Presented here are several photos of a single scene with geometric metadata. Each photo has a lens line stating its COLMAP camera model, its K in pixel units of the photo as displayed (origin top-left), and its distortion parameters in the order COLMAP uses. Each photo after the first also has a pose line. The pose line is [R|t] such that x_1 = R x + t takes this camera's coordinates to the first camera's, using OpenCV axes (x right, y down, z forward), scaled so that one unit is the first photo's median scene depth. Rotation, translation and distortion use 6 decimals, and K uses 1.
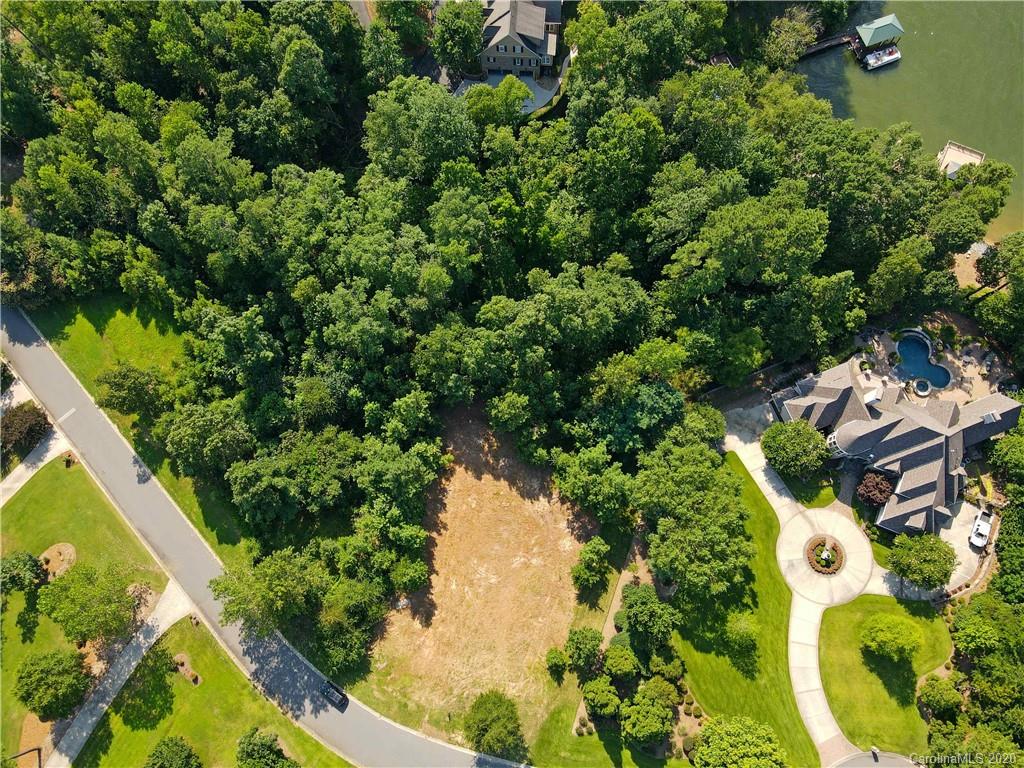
lens RADIAL K [[764.8, 0, 512.0], [0, 764.8, 382.7], [0, 0, 1]] dist [0.002533, 0.014659]
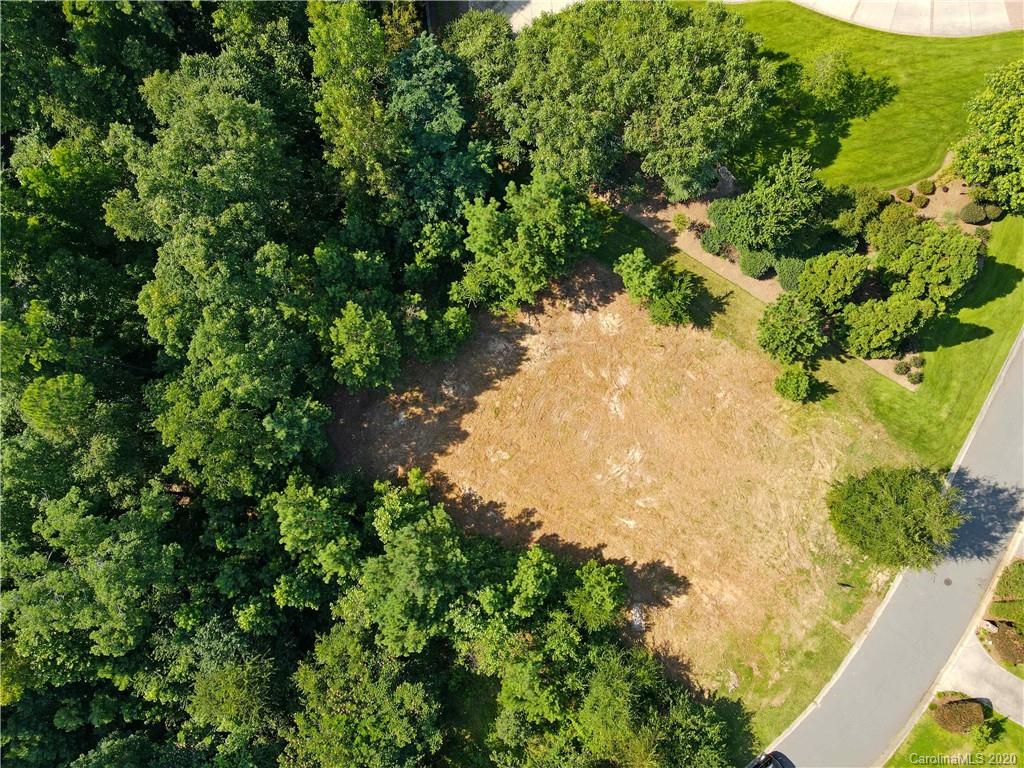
lens RADIAL K [[764.8, 0, 513.7], [0, 764.8, 380.1], [0, 0, 1]] dist [0.002533, 0.014659]
pose [[0.266733, -0.958202, 0.103452, -0.056250], [0.939801, 0.282386, 0.192435, 0.039393], [-0.213605, 0.045895, 0.975841, 0.449563]]
